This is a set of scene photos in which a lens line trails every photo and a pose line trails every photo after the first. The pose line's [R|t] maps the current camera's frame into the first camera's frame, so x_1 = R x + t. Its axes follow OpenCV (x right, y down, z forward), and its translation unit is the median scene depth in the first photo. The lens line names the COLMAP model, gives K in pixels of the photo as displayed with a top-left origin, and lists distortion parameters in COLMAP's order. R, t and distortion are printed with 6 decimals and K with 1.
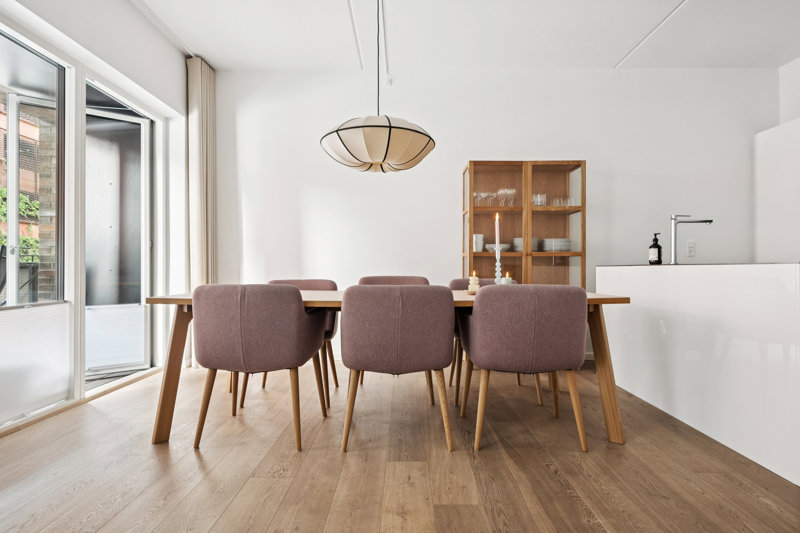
lens RADIAL K [[427.0, 0, 400.0], [0, 427.0, 266.5], [0, 0, 1]] dist [0.000606, 0.000259]
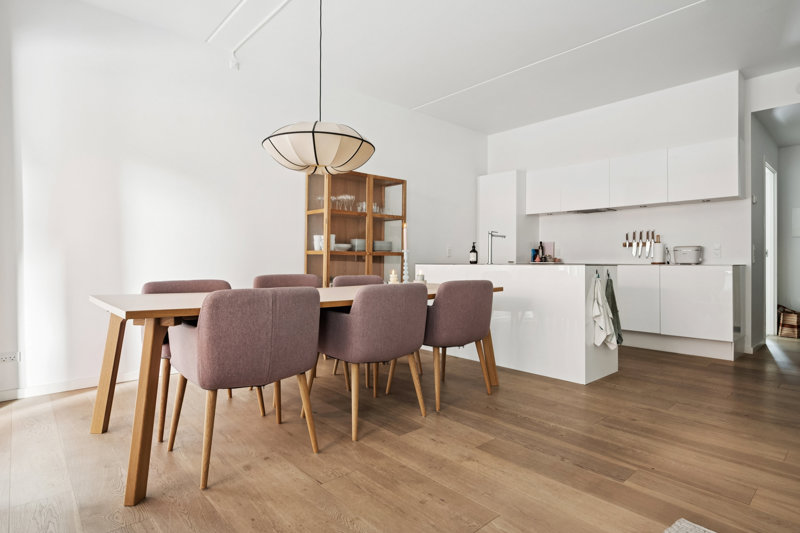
lens RADIAL K [[428.3, 0, 400.8], [0, 428.3, 259.8], [0, 0, 1]] dist [0.001171, 0.000260]
pose [[0.736031, 0.006389, 0.676918, -0.585696], [-0.007303, 0.999972, -0.001497, -0.014408], [-0.676908, -0.003841, 0.736057, 0.102761]]
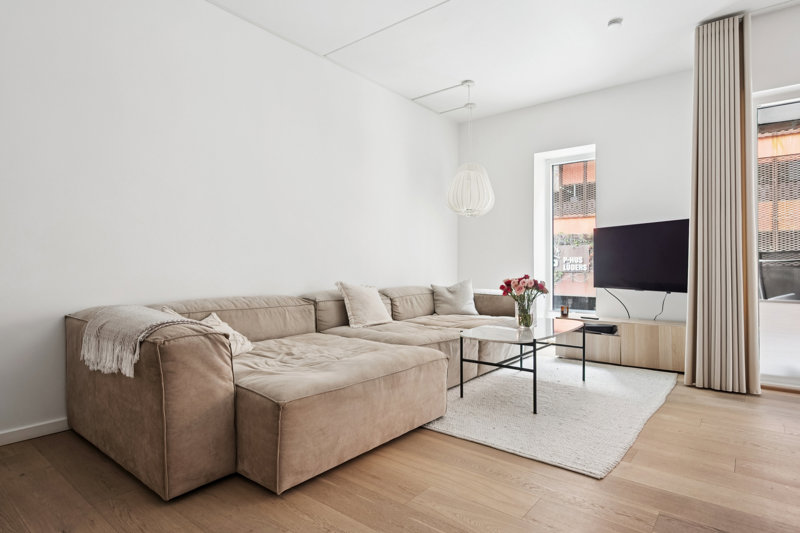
lens RADIAL K [[434.5, 0, 399.8], [0, 434.5, 263.6], [0, 0, 1]] dist [-0.002777, 0.000185]
pose [[-0.619815, -0.005684, -0.784728, 0.813275], [0.000296, 0.999972, -0.007476, -0.013392], [0.784748, -0.004866, -0.619796, 0.447355]]
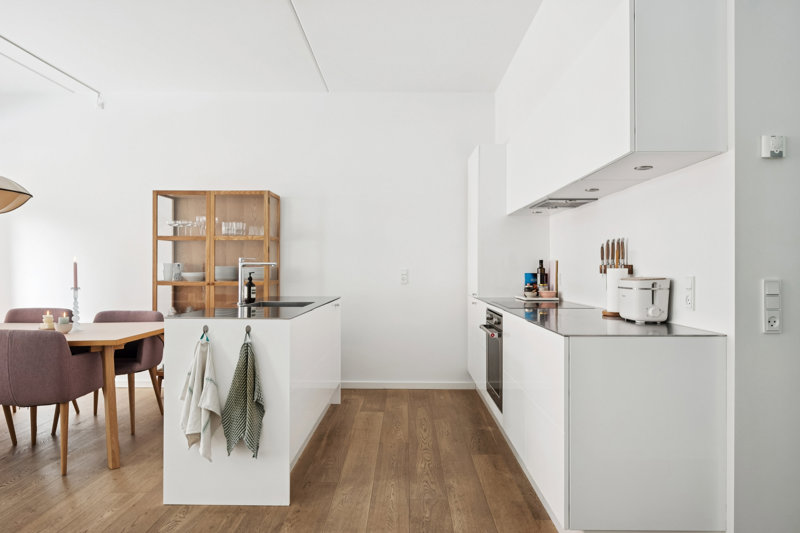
lens RADIAL K [[515.2, 0, 400.0], [0, 515.2, 266.5], [0, 0, 1]] dist [-0.000750, 0.000991]
pose [[0.999977, 0.004137, -0.005443, 1.009039], [-0.004124, 0.999989, 0.002339, -0.099458], [0.005453, -0.002316, 0.999982, -0.279292]]
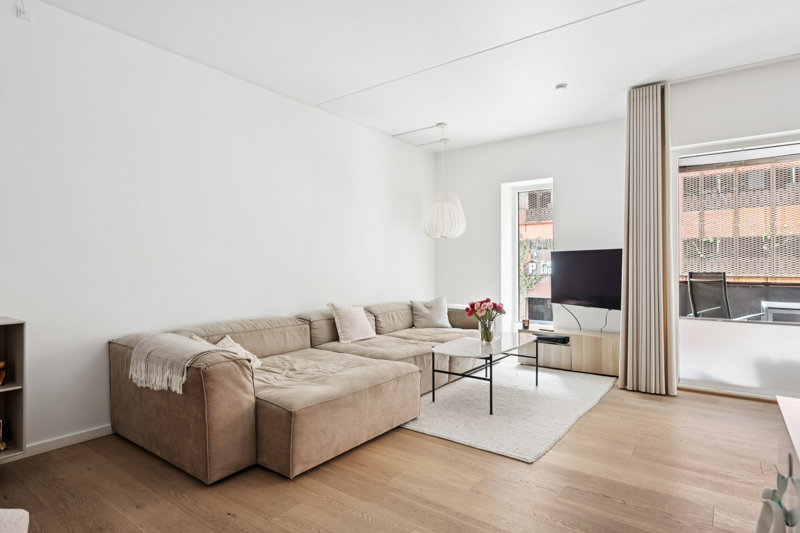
lens RADIAL K [[433.9, 0, 400.0], [0, 433.9, 266.5], [0, 0, 1]] dist [-0.002521, -0.000591]
pose [[-0.591096, 0.002834, -0.806596, 0.983084], [0.004381, 0.999990, 0.000302, -0.097521], [0.806589, -0.003355, -0.591103, 0.591605]]
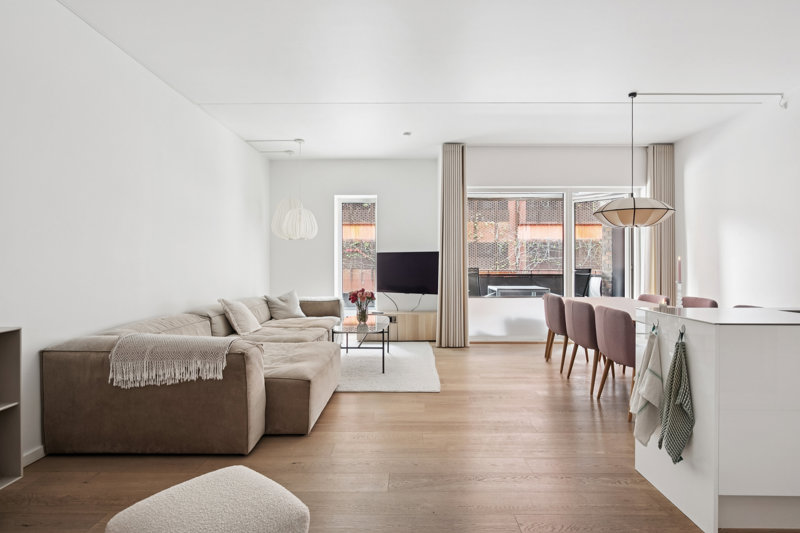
lens RADIAL K [[422.0, 0, 404.3], [0, 422.0, 265.0], [0, 0, 1]] dist [-0.001895, -0.000099]
pose [[0.001787, 0.004876, -0.999987, 1.448215], [0.003998, 0.999980, 0.004884, -0.099338], [0.999990, -0.004007, 0.001768, 0.154244]]
